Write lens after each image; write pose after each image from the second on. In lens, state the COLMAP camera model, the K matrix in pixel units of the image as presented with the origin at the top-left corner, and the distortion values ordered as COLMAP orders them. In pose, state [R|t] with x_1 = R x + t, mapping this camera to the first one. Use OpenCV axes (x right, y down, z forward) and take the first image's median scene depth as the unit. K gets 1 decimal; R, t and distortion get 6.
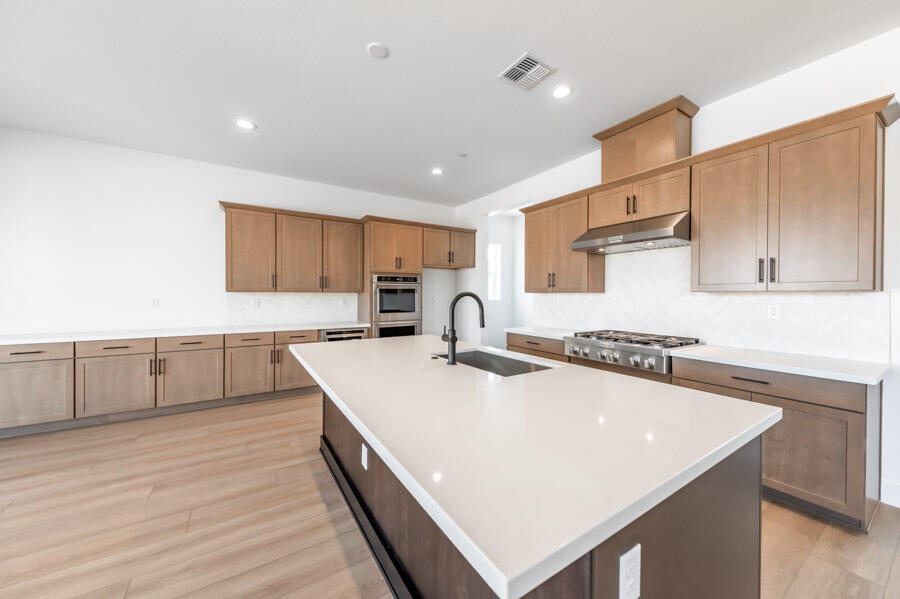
lens RADIAL K [[319.2, 0, 458.9], [0, 319.2, 295.2], [0, 0, 1]] dist [0.000257, -0.000613]
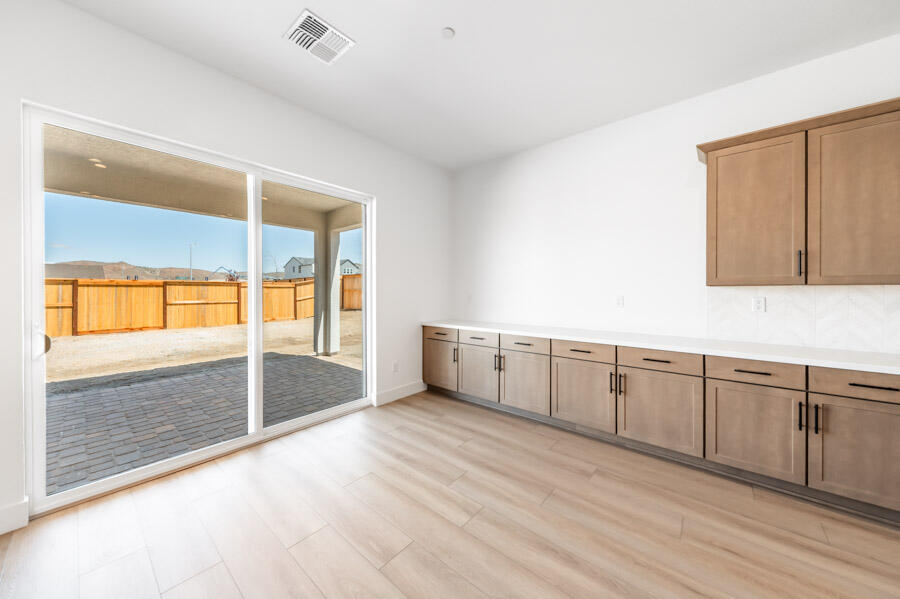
lens RADIAL K [[319.2, 0, 469.2], [0, 319.2, 292.7], [0, 0, 1]] dist [0.000257, -0.000613]
pose [[0.306649, -0.000447, -0.951823, -0.276083], [-0.004954, 0.999986, -0.002065, 0.006521], [0.951810, 0.005349, 0.306642, 0.362557]]
